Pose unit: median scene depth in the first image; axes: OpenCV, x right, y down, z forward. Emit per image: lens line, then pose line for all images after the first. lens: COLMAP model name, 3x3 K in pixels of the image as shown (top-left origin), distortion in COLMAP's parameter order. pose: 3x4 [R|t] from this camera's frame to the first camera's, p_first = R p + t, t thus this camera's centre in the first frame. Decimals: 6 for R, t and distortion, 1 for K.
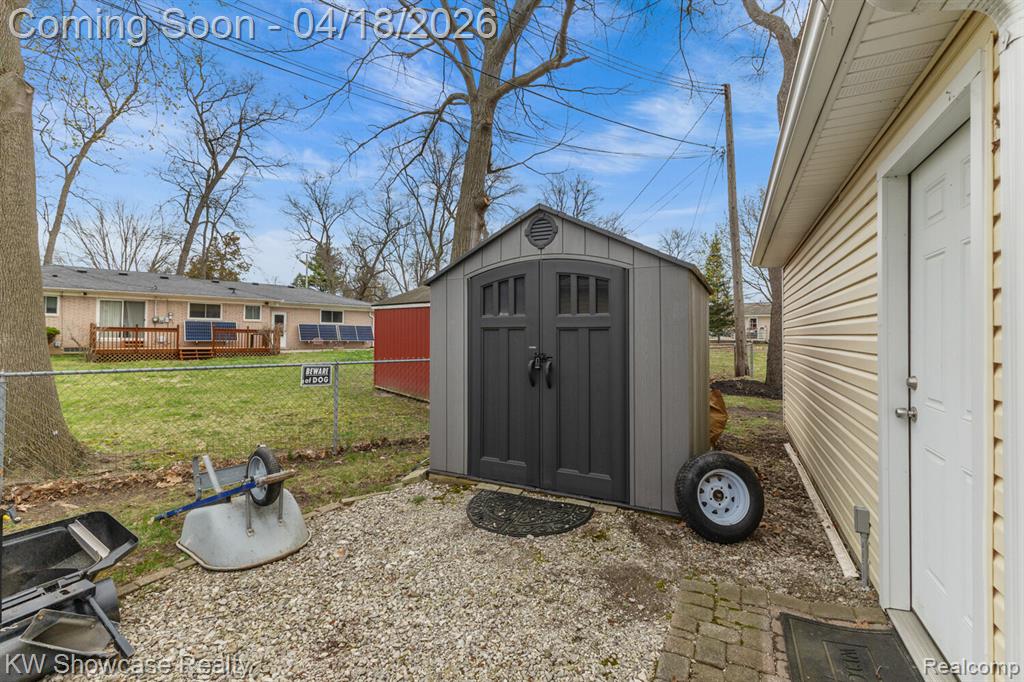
lens RADIAL K [[442.1, 0, 510.5], [0, 442.1, 338.0], [0, 0, 1]] dist [-0.000907, -0.000267]
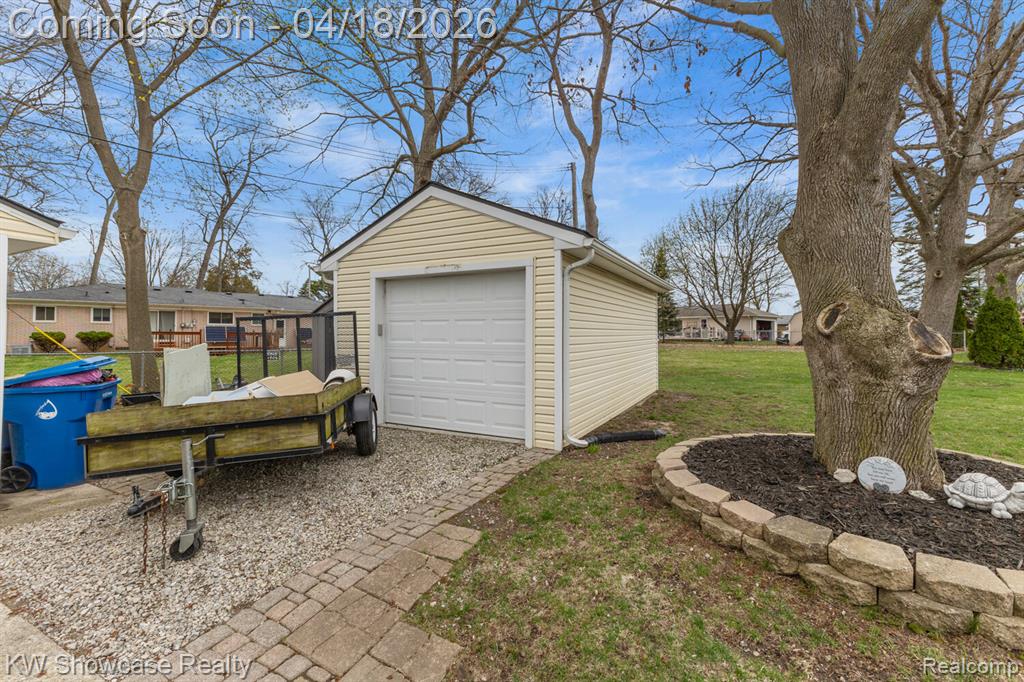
lens RADIAL K [[438.2, 0, 512.0], [0, 438.2, 341.0], [0, 0, 1]] dist [-0.000887, -0.000117]
pose [[0.999784, -0.005403, -0.020056, 0.109732], [0.005520, 0.999968, 0.005789, 0.001185], [0.020025, -0.005898, 0.999782, -0.156310]]
